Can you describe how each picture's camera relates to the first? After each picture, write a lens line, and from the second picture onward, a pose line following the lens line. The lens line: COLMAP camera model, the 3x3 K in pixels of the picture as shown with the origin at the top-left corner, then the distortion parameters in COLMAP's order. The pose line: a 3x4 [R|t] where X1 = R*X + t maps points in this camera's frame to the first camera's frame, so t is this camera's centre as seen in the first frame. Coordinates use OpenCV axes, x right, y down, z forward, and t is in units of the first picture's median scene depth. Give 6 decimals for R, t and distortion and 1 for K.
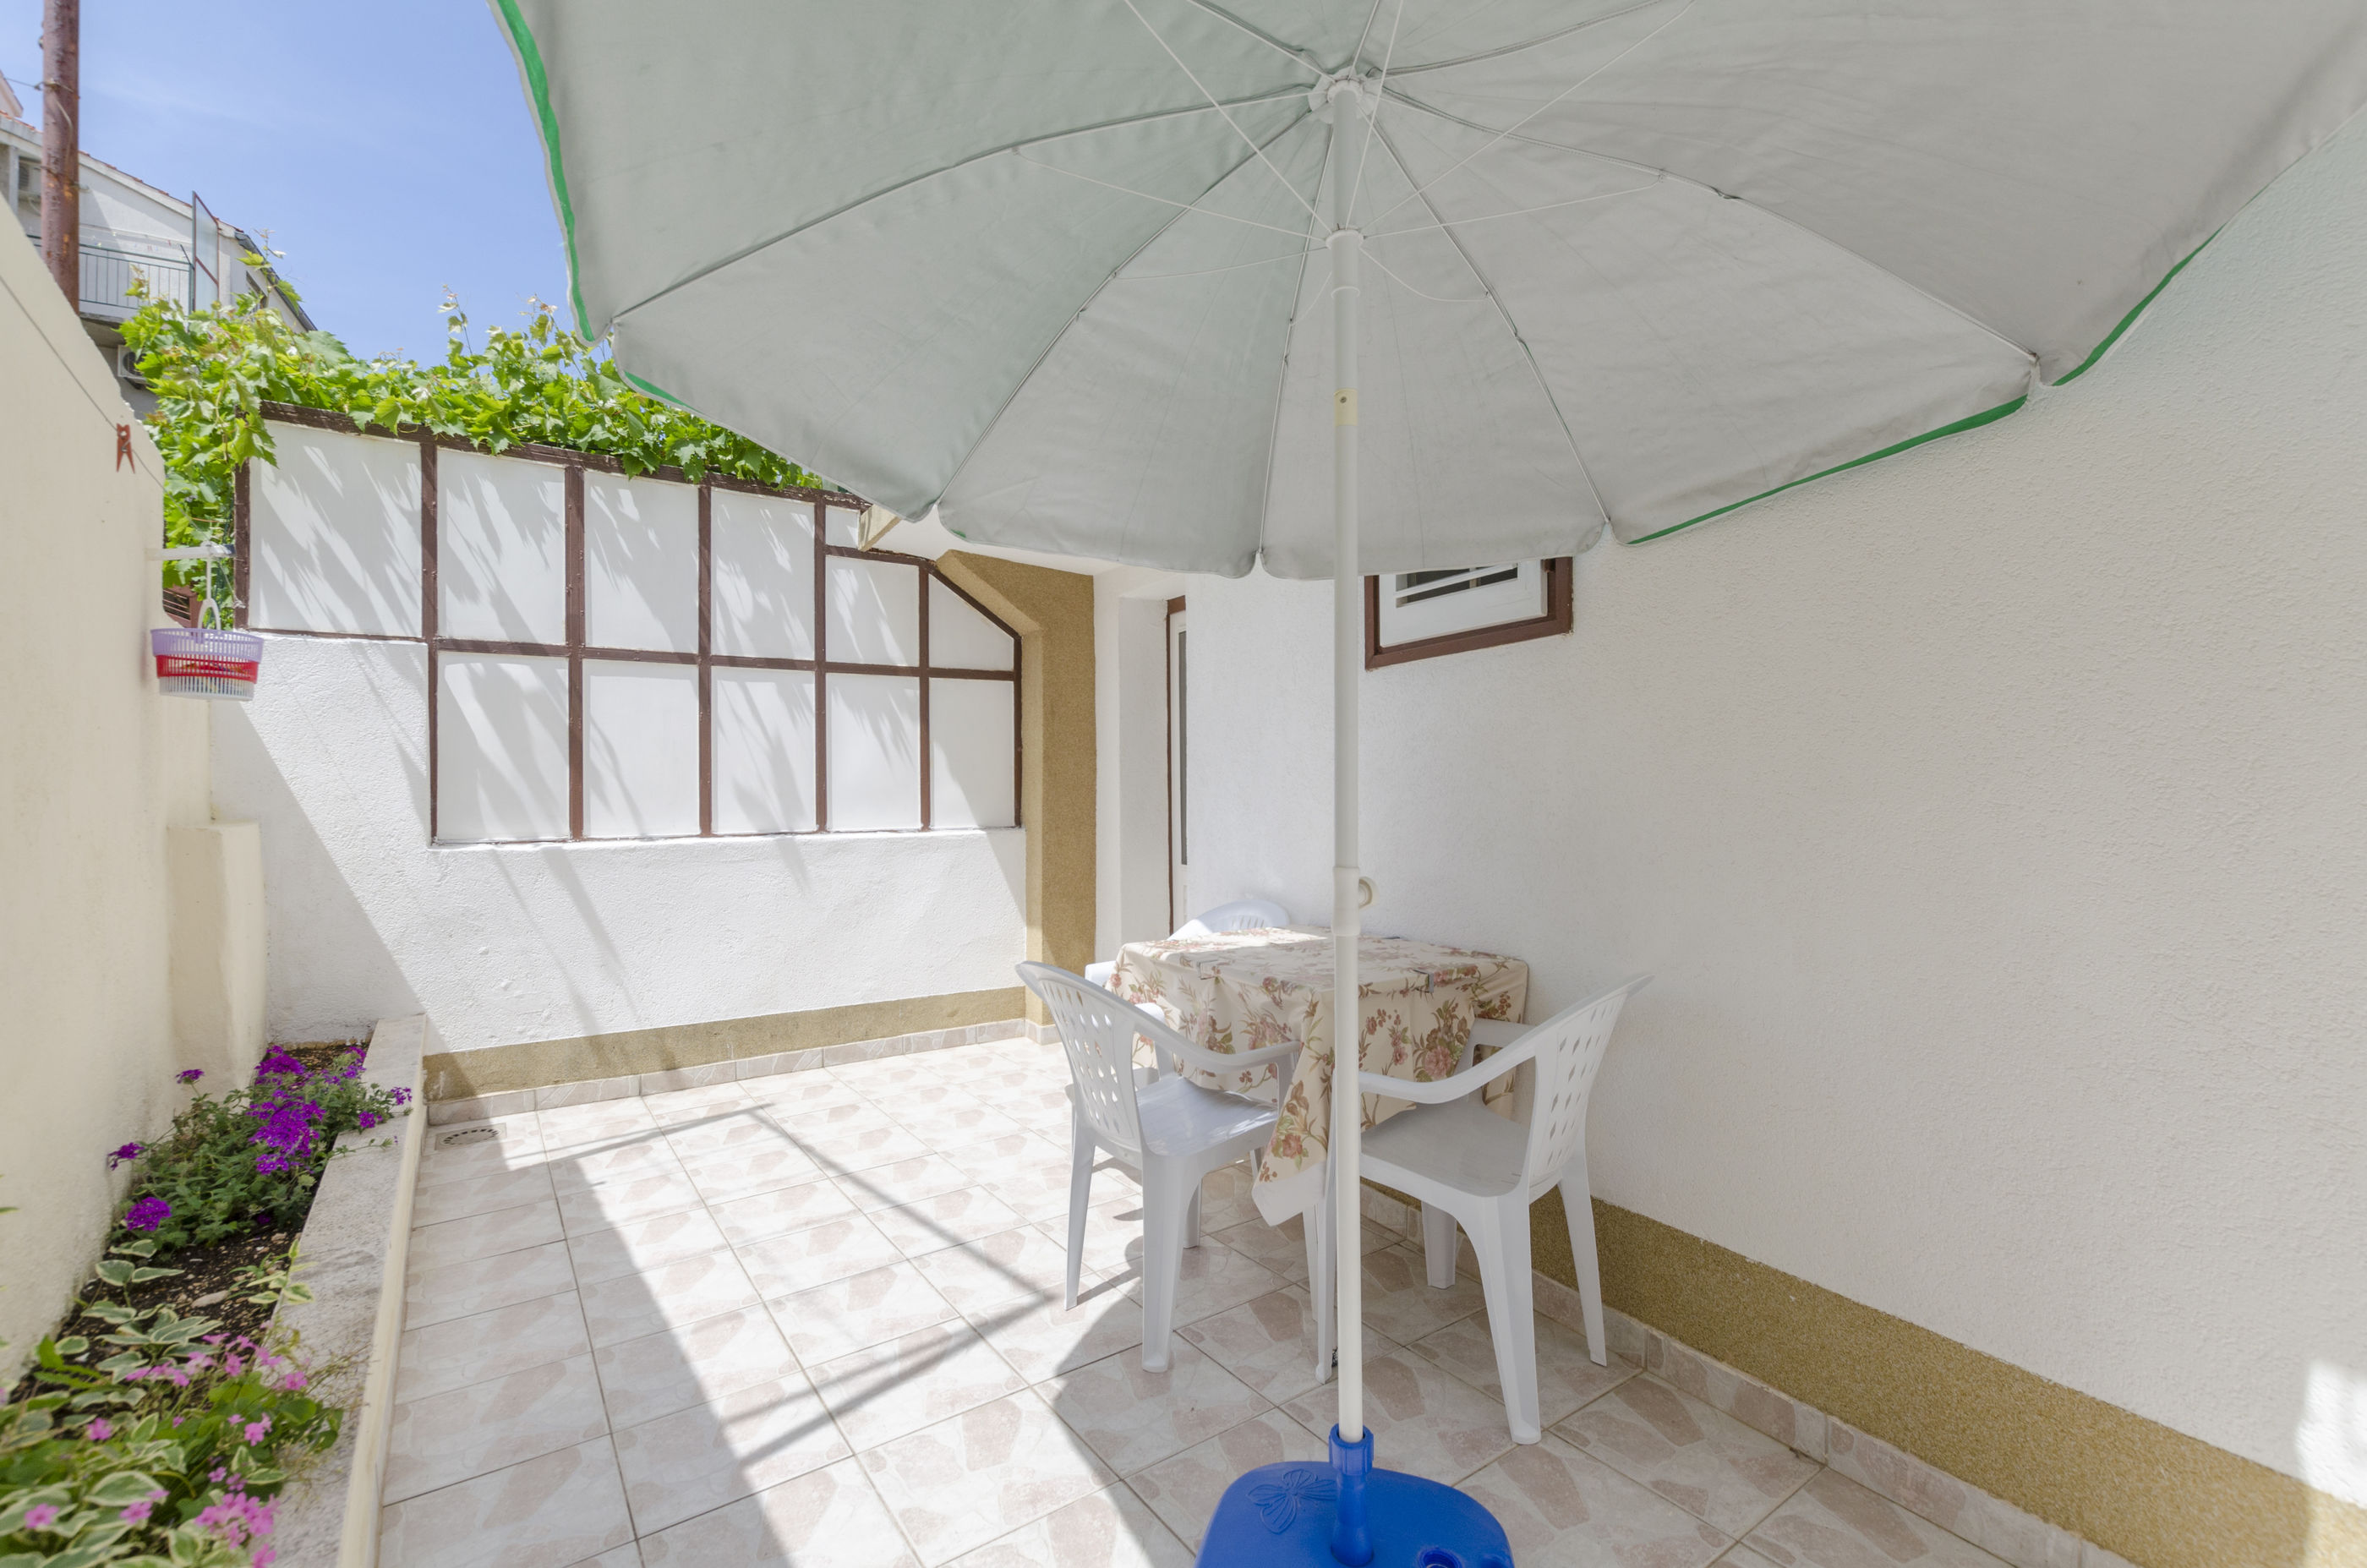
lens RADIAL K [[1018.4, 0, 1183.5], [0, 1018.4, 784.0], [0, 0, 1]] dist [0.004147, -0.000146]
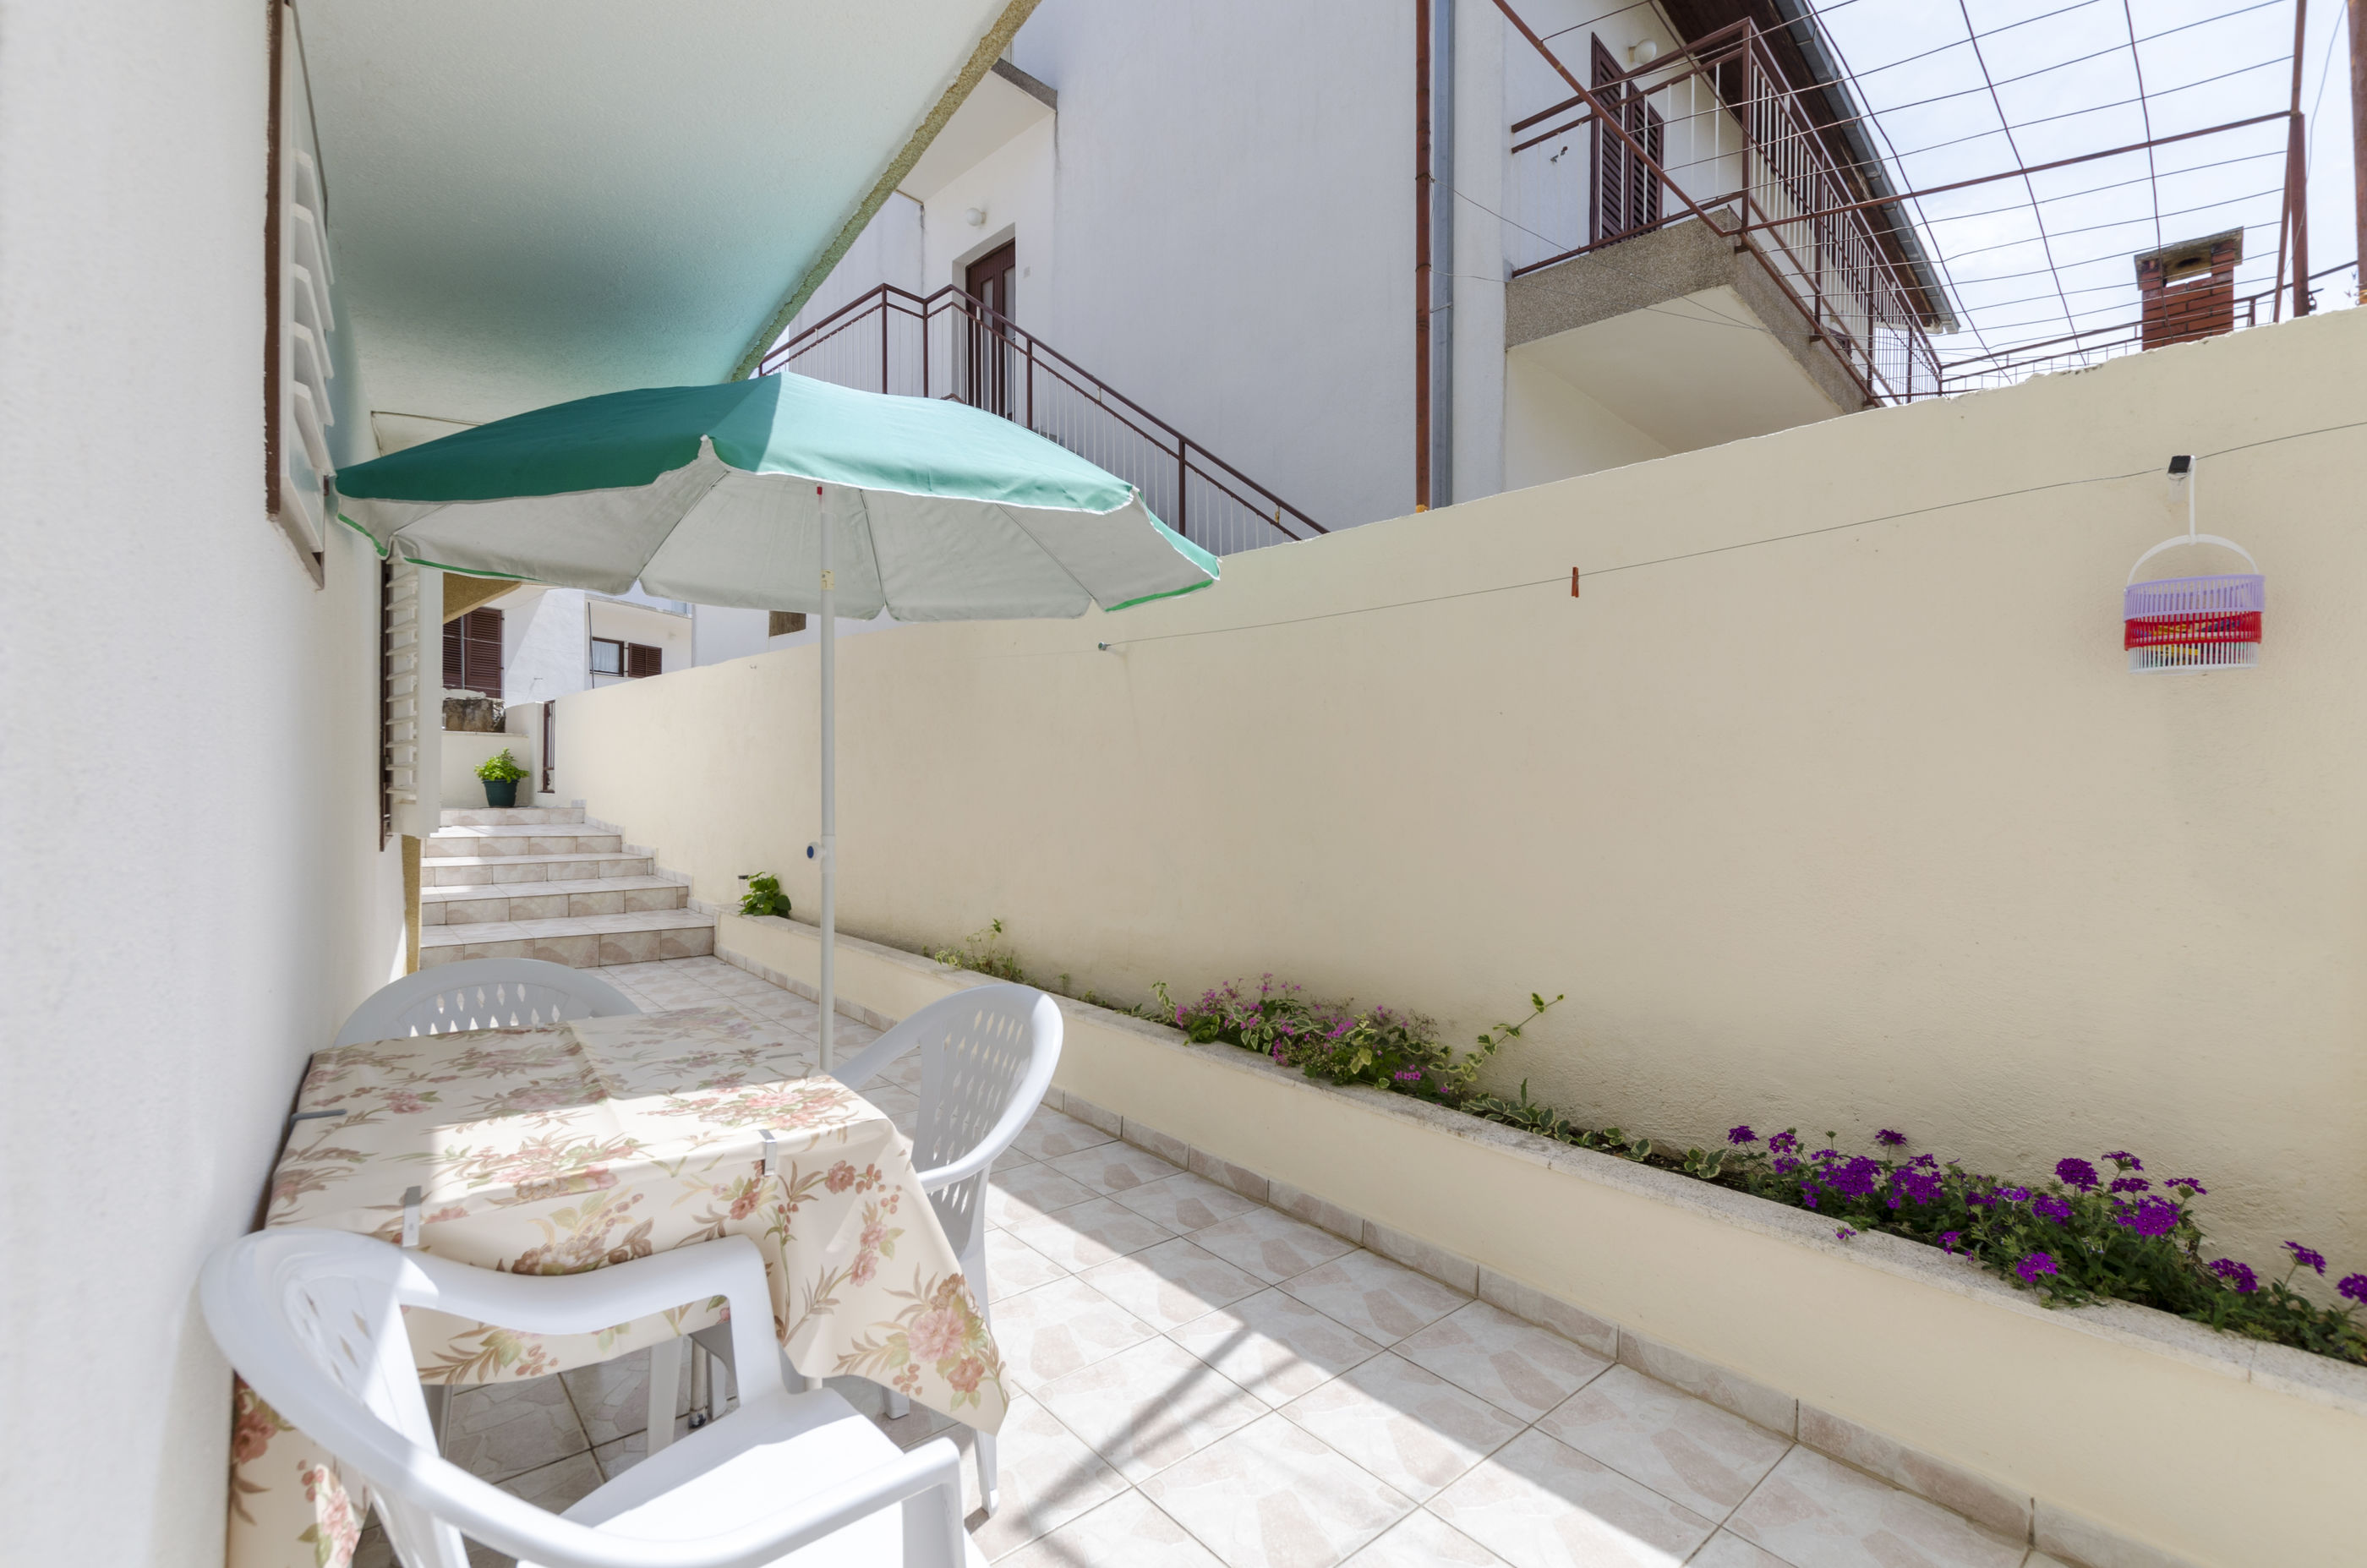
lens RADIAL K [[1018.4, 0, 1183.5], [0, 1018.4, 784.0], [0, 0, 1]] dist [0.004147, -0.000146]
pose [[-0.995282, -0.001187, -0.097012, -0.193160], [-0.001206, 0.999999, 0.000142, -0.008491], [0.097012, 0.000258, -0.995283, 1.913256]]
